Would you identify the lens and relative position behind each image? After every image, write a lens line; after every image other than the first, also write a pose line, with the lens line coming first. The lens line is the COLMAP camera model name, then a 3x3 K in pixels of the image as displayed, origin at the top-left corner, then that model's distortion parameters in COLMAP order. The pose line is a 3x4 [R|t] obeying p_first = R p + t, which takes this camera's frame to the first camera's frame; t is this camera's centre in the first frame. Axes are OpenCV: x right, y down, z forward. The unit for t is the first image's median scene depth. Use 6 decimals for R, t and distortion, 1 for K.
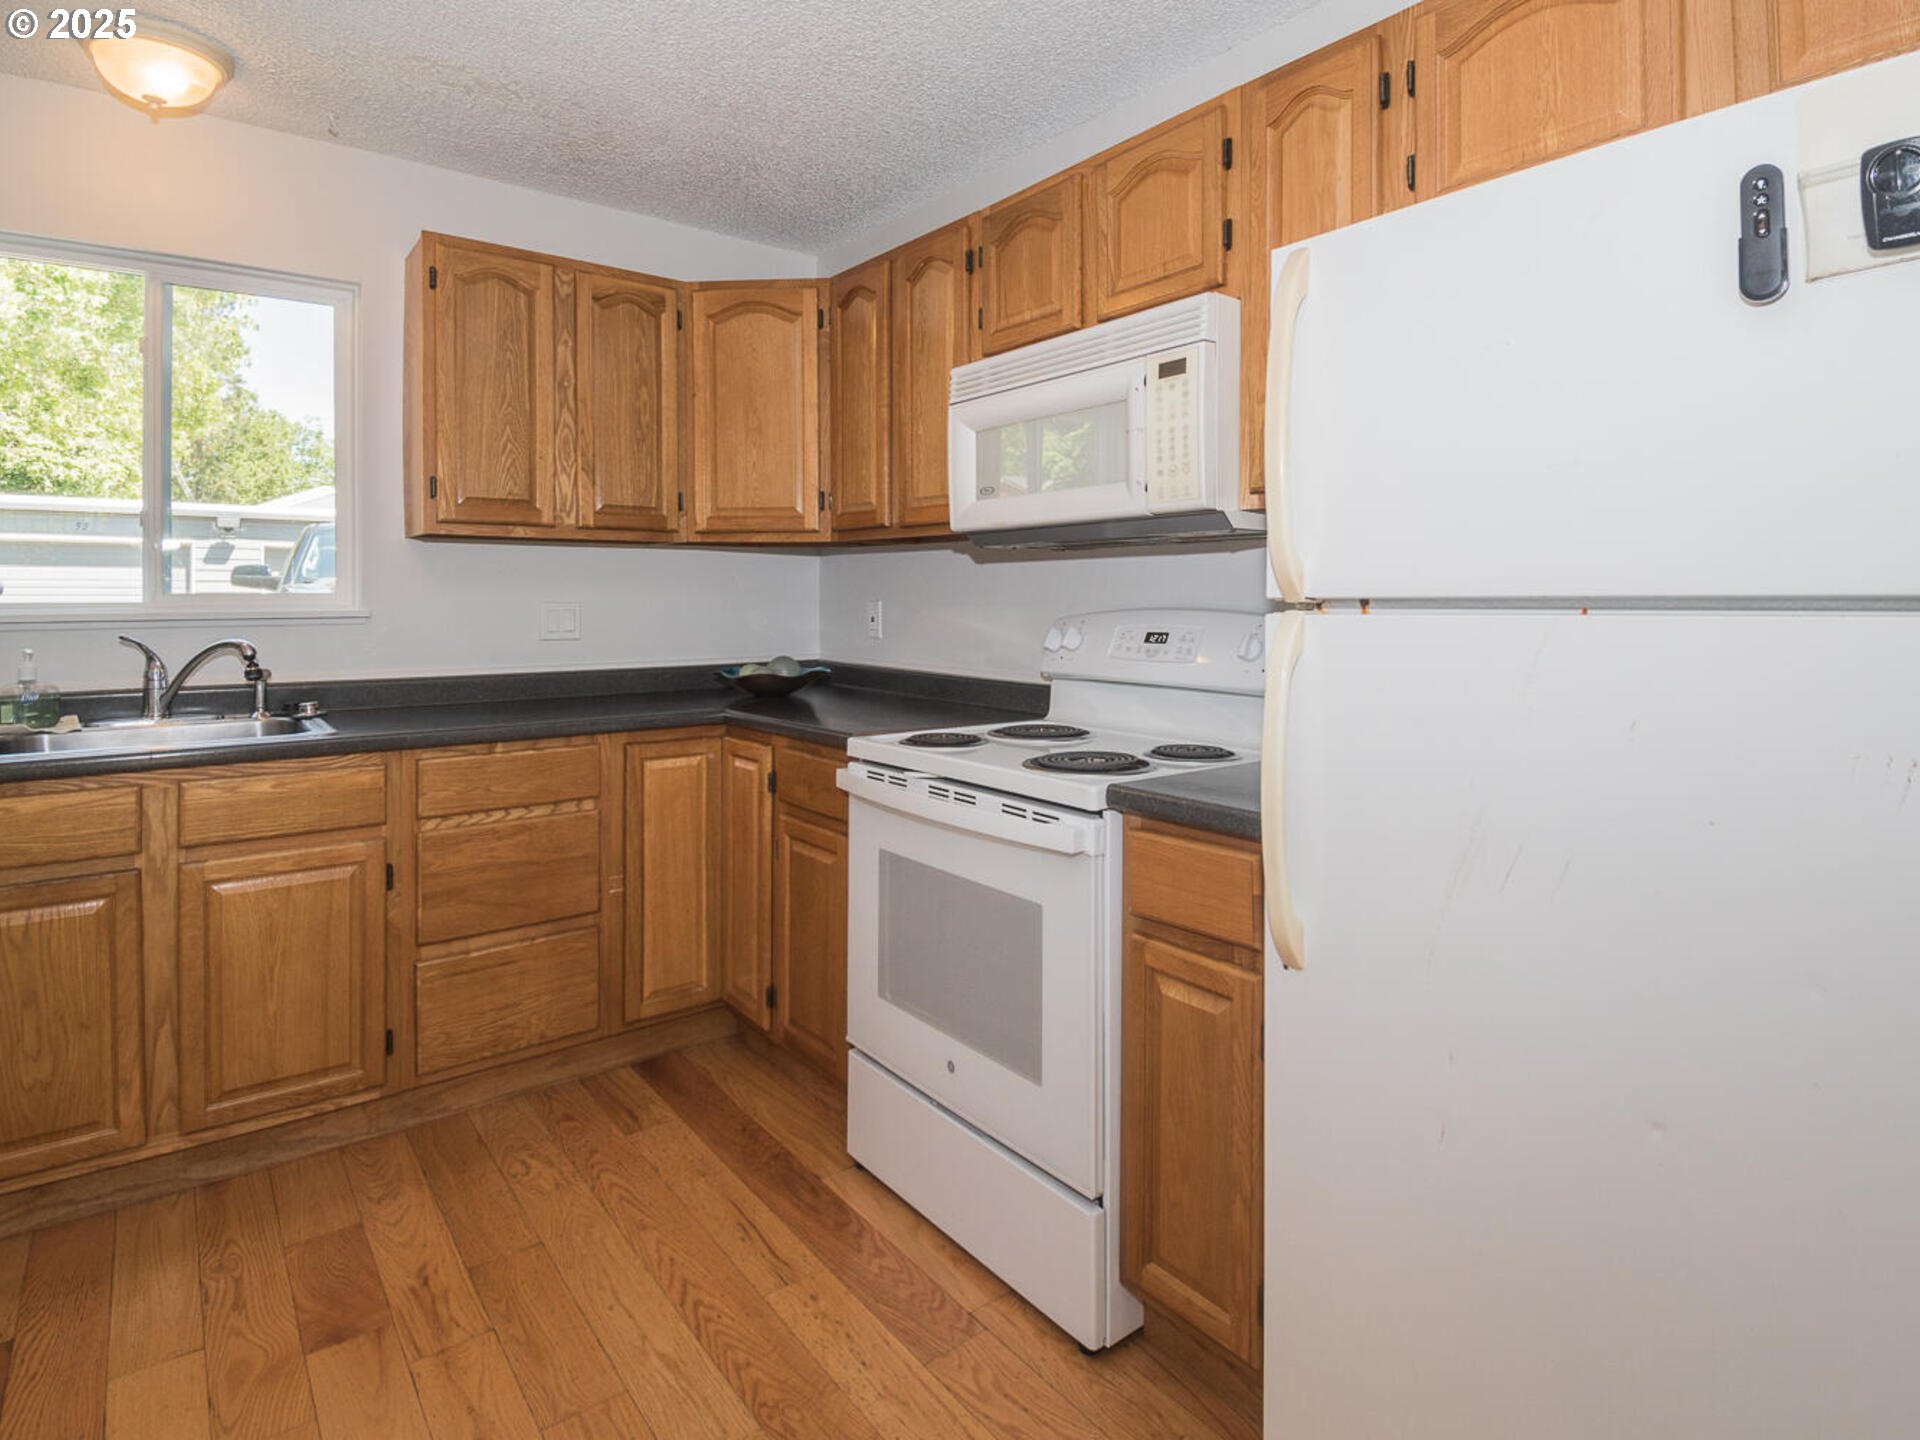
lens RADIAL K [[986.7, 0, 974.6], [0, 986.7, 620.9], [0, 0, 1]] dist [0.013653, -0.019799]
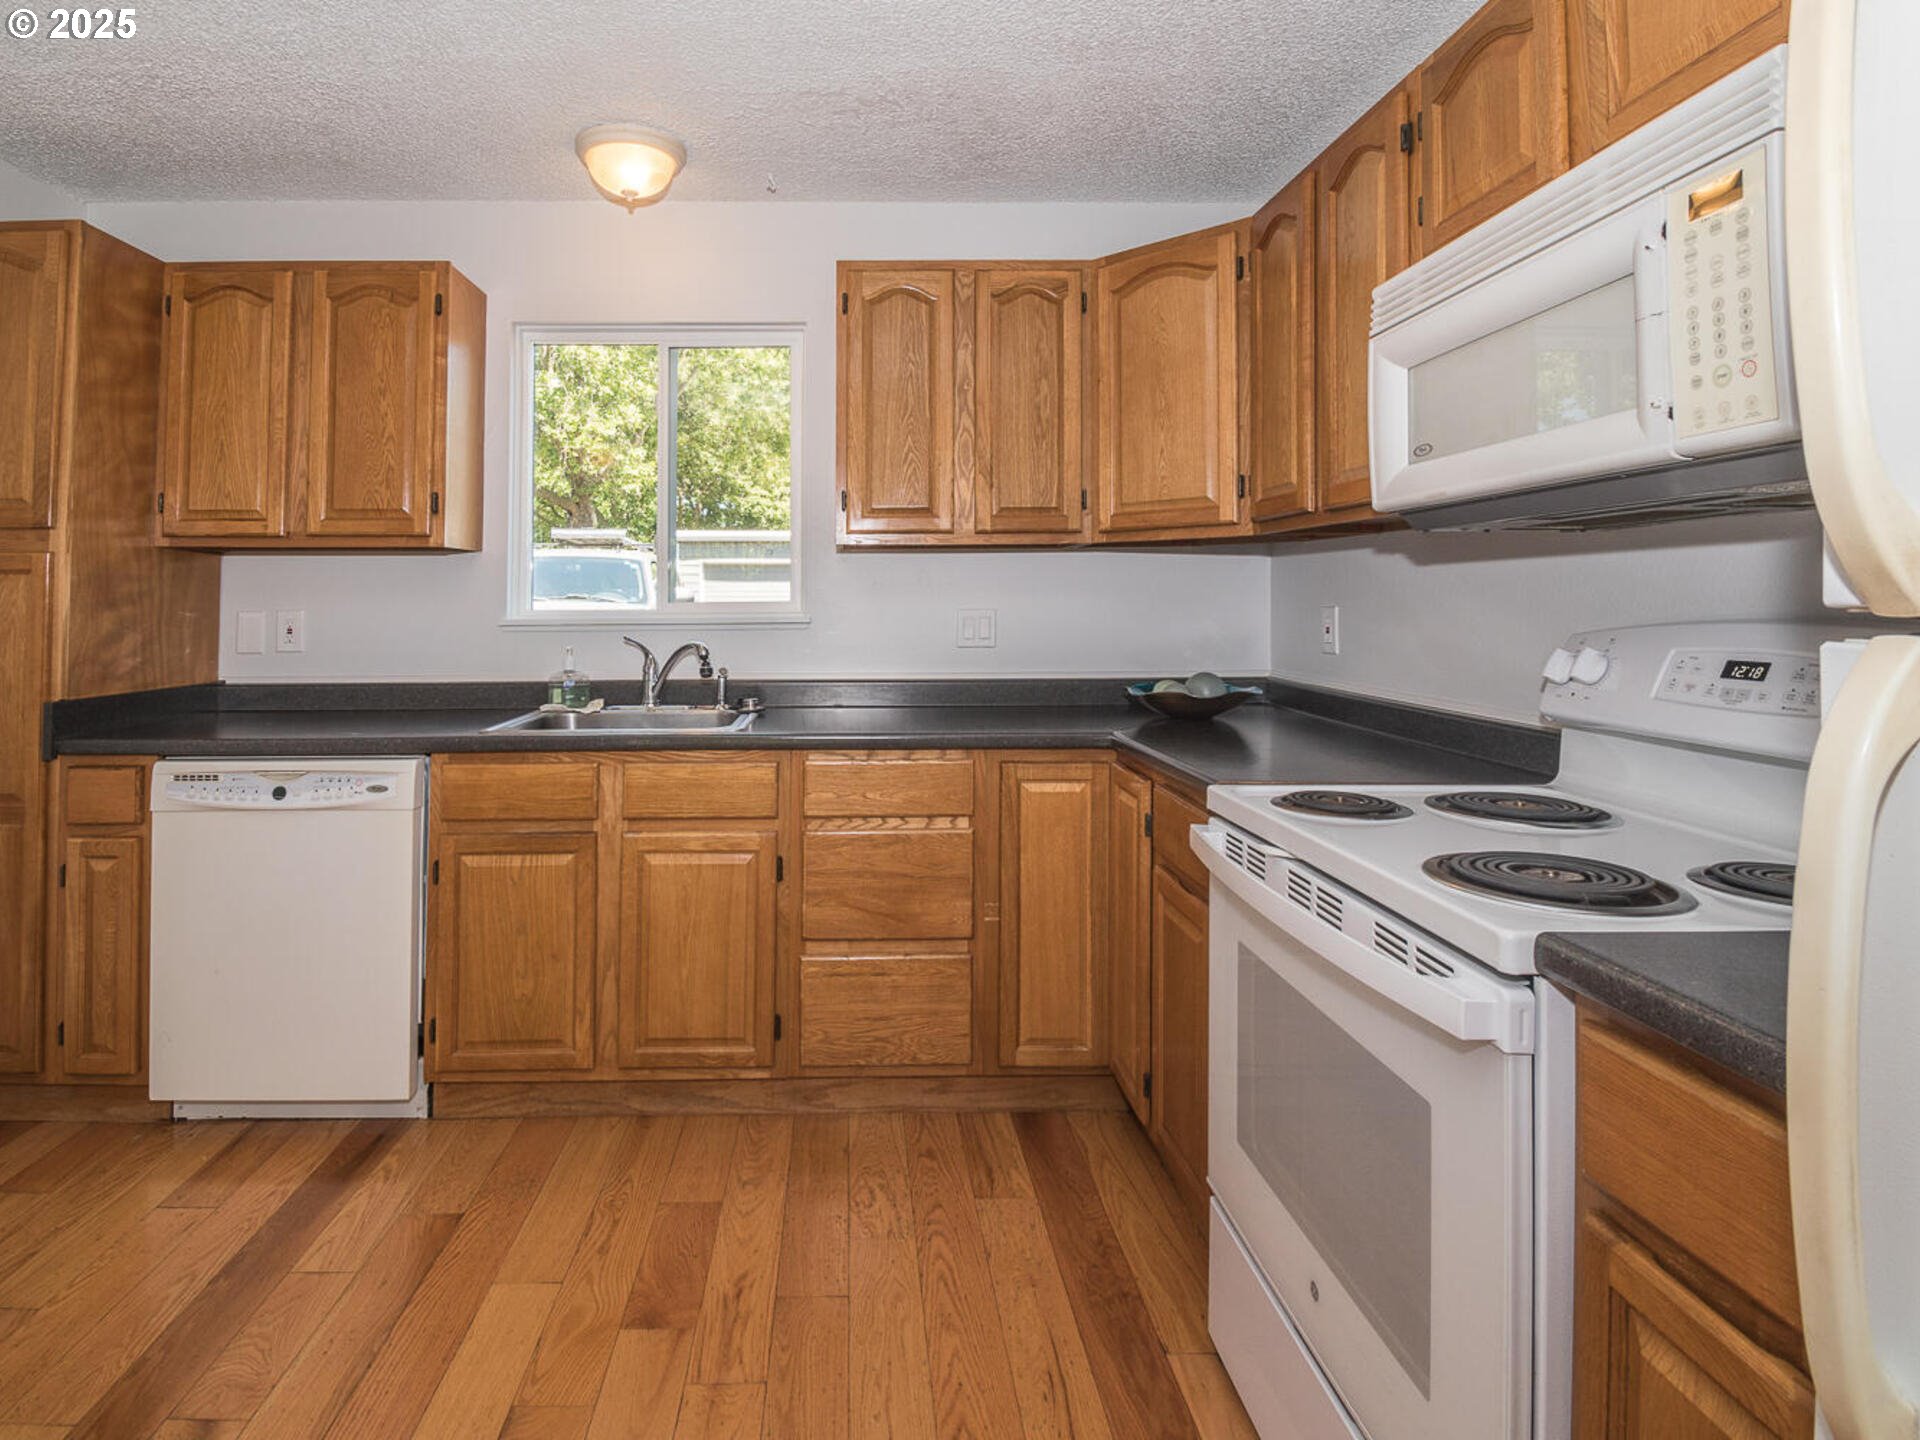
lens RADIAL K [[977.8, 0, 876.2], [0, 977.8, 598.5], [0, 0, 1]] dist [0.004345, -0.000887]
pose [[0.797934, -0.007139, -0.602702, 0.111660], [-0.010503, 0.999613, -0.025745, -0.004306], [0.602653, 0.026873, 0.797551, 0.197734]]
